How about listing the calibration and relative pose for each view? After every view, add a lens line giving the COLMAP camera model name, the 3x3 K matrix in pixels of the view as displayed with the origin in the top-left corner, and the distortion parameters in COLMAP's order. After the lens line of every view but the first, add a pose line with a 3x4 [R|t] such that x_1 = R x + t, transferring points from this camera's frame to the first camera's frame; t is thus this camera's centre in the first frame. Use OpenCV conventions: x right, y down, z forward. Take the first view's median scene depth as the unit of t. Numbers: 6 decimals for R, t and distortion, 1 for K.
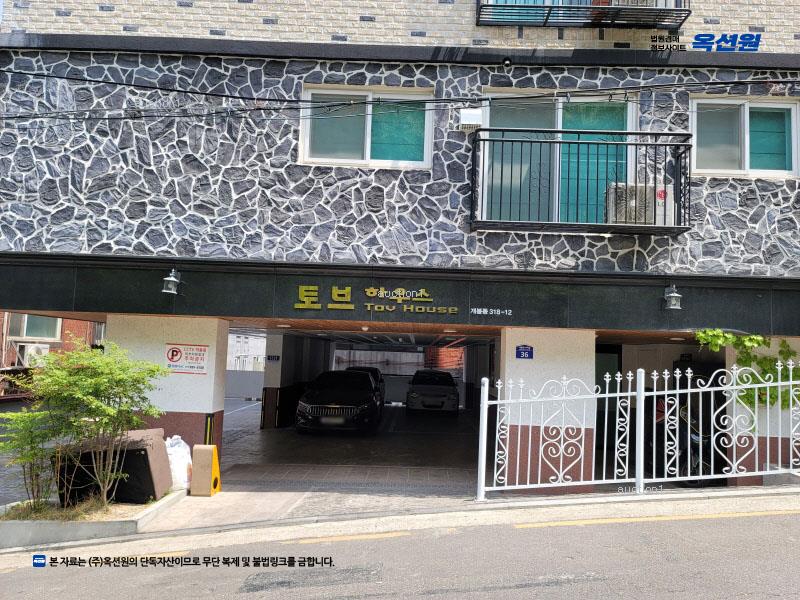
lens RADIAL K [[583.3, 0, 403.6], [0, 583.3, 303.0], [0, 0, 1]] dist [0.066502, -0.042837]
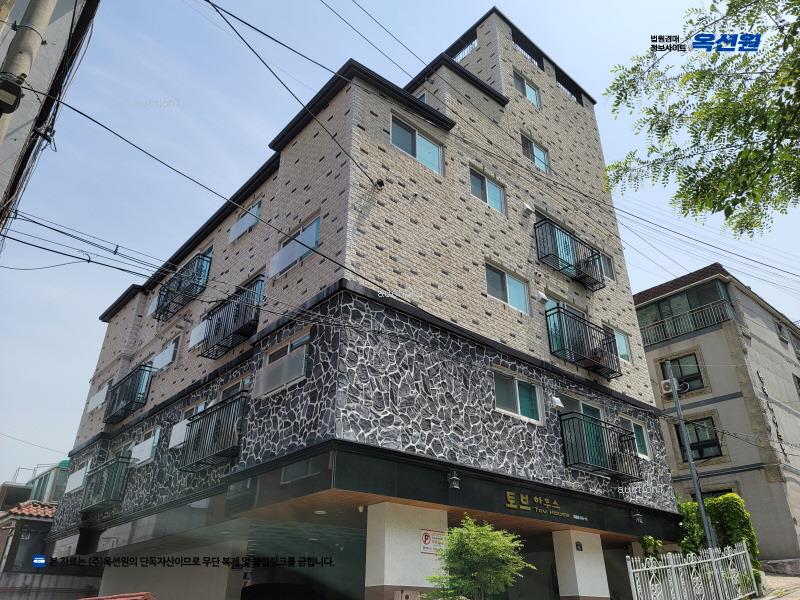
lens RADIAL K [[583.3, 0, 401.7], [0, 583.3, 296.3], [0, 0, 1]] dist [0.066502, -0.042837]
pose [[0.736289, 0.290138, 0.611308, -1.443805], [-0.037482, 0.919512, -0.391272, 0.112210], [-0.675628, 0.265176, 0.687902, -0.012569]]
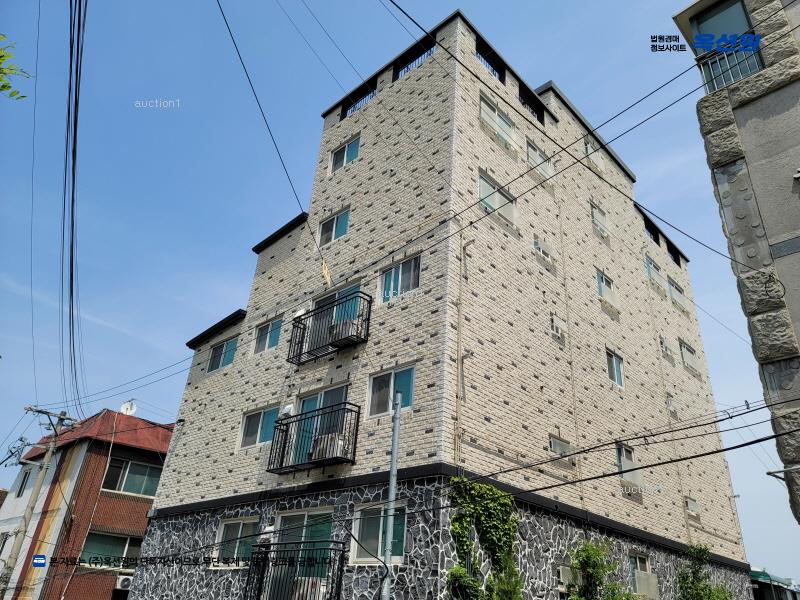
lens RADIAL K [[583.3, 0, 403.3], [0, 583.3, 302.3], [0, 0, 1]] dist [0.066502, -0.042837]
pose [[0.736511, -0.319439, -0.596246, 1.634382], [0.023083, 0.892823, -0.449816, -0.132664], [0.676031, 0.317532, 0.664948, -0.083864]]
